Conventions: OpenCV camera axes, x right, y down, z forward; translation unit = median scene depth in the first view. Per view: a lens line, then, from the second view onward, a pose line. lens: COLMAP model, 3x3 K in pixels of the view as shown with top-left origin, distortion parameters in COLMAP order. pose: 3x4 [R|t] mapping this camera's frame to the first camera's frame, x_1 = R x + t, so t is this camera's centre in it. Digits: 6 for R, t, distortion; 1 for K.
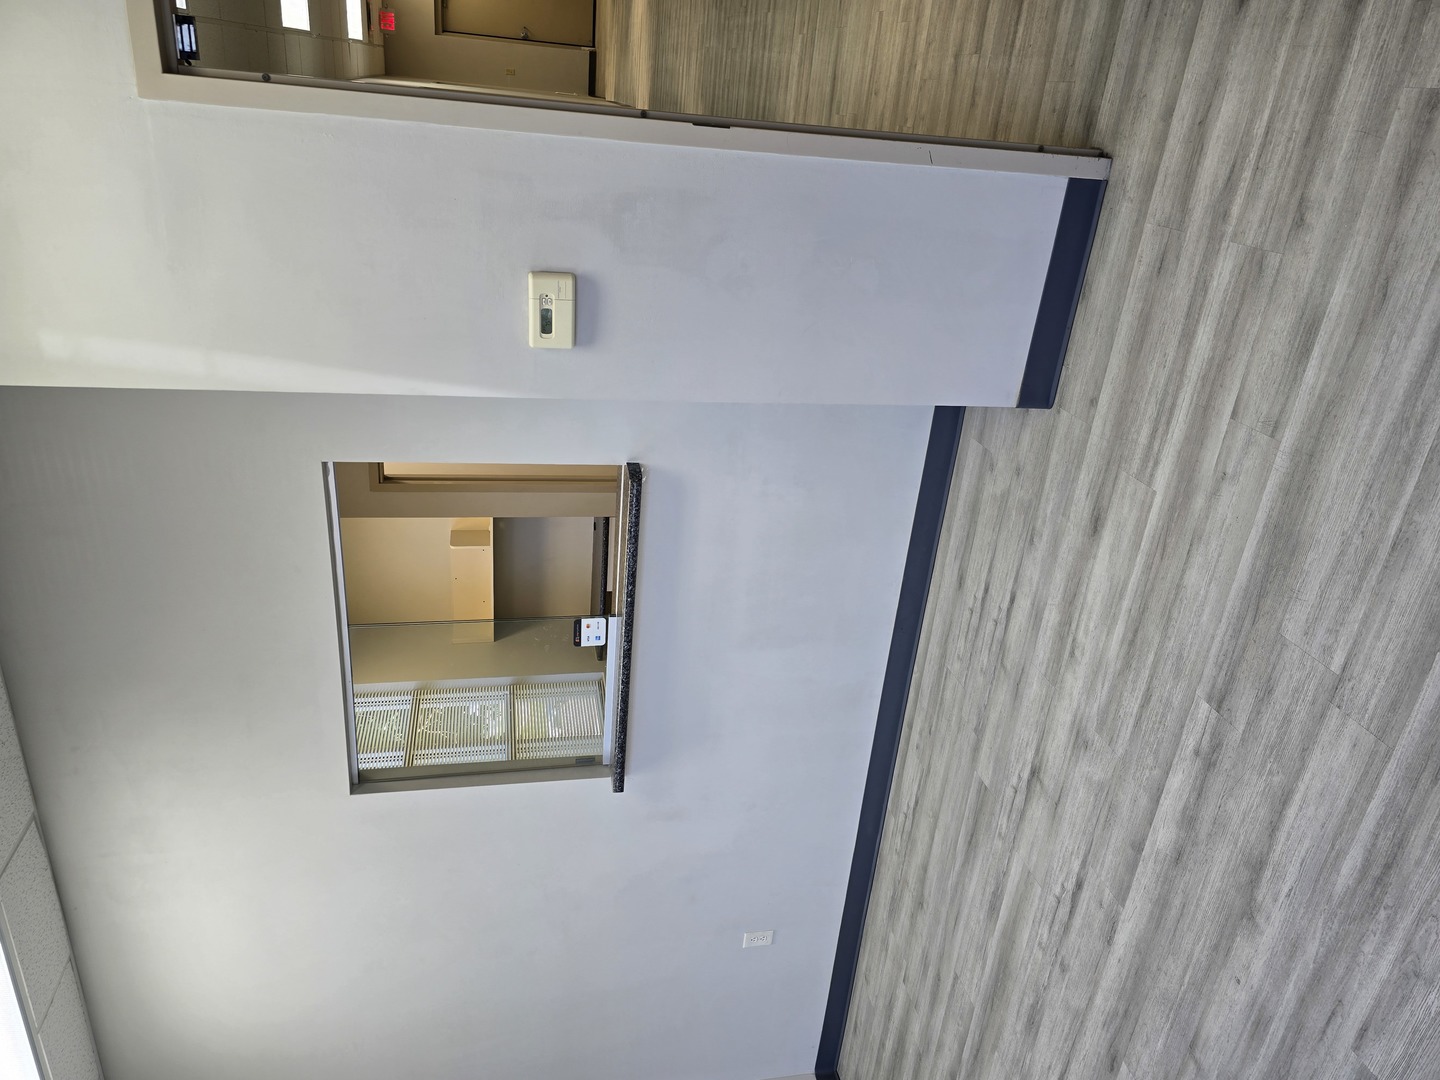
lens RADIAL K [[969.8, 0, 718.6], [0, 969.8, 531.0], [0, 0, 1]] dist [0.052432, -0.046490]
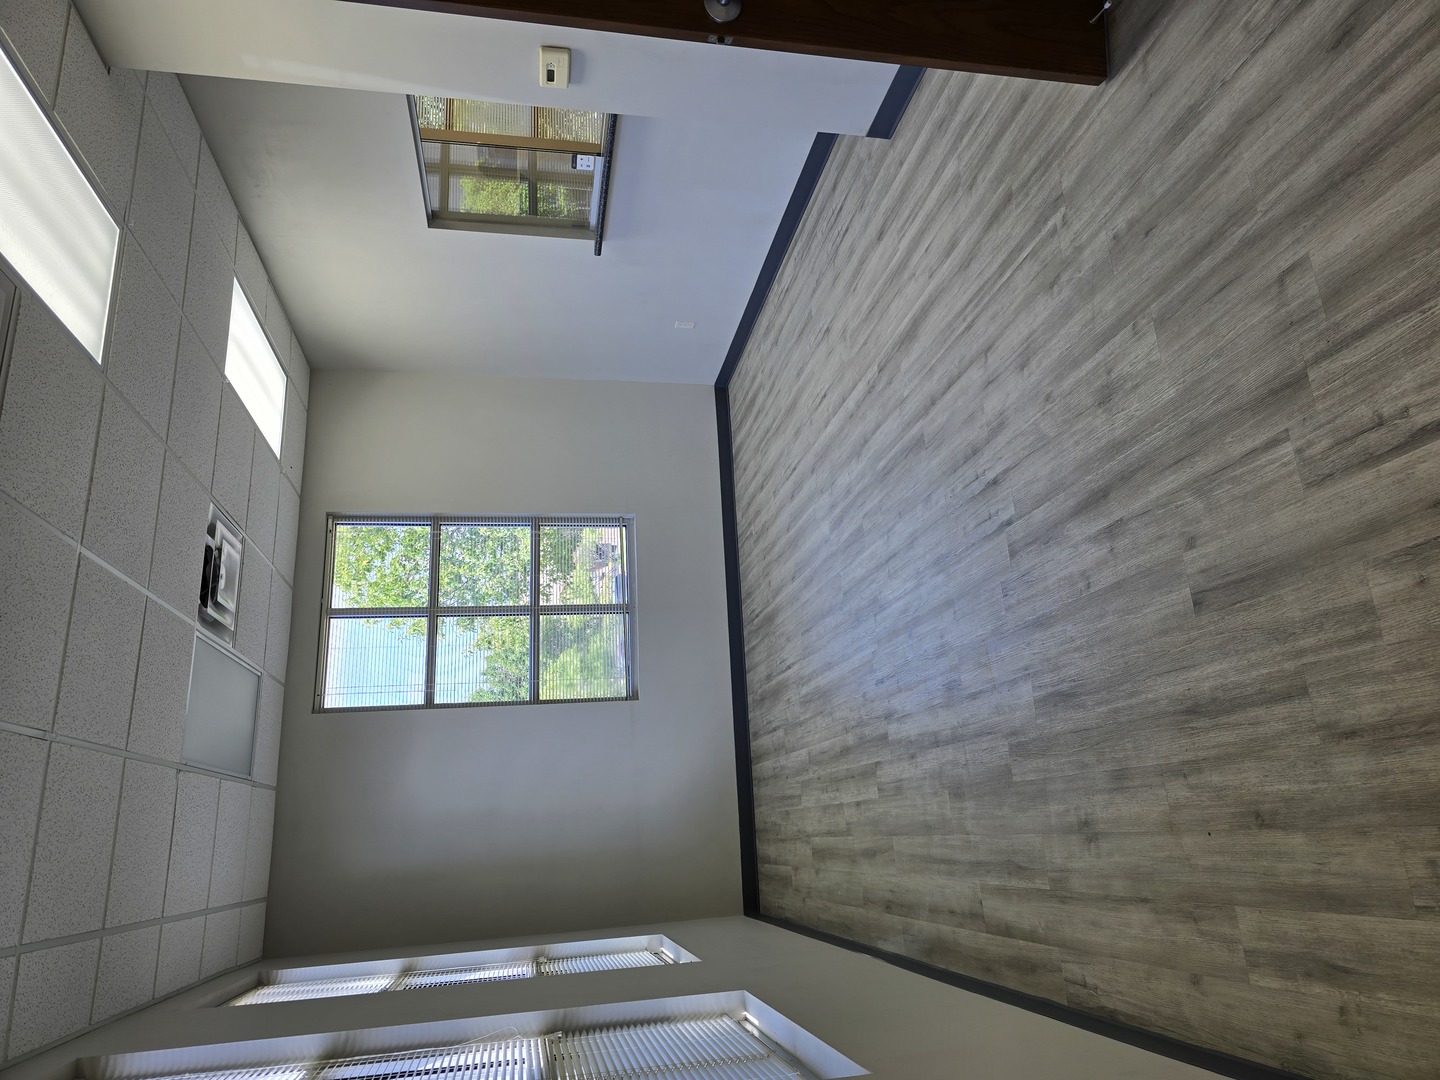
lens RADIAL K [[969.8, 0, 719.9], [0, 969.8, 547.6], [0, 0, 1]] dist [0.052432, -0.046490]
pose [[0.982546, 0.178858, 0.051118, 0.121980], [-0.158247, 0.659226, 0.735105, -0.776127], [0.097781, -0.730364, 0.676023, -0.493756]]
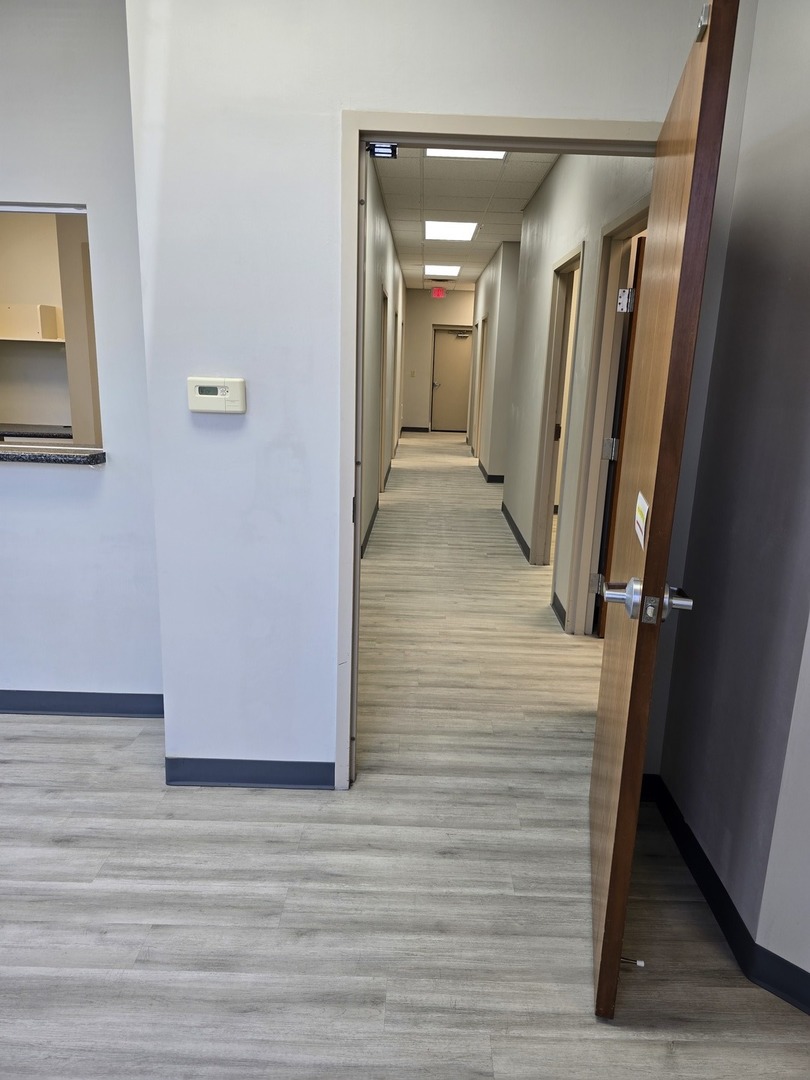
lens RADIAL K [[727.3, 0, 420.1], [0, 727.3, 525.8], [0, 0, 1]] dist [0.052432, -0.046490]
pose [[0.051518, 0.998550, 0.015604, 0.004767], [-0.908303, 0.053346, -0.414897, -0.046607], [-0.415127, 0.007202, 0.909735, -0.016820]]
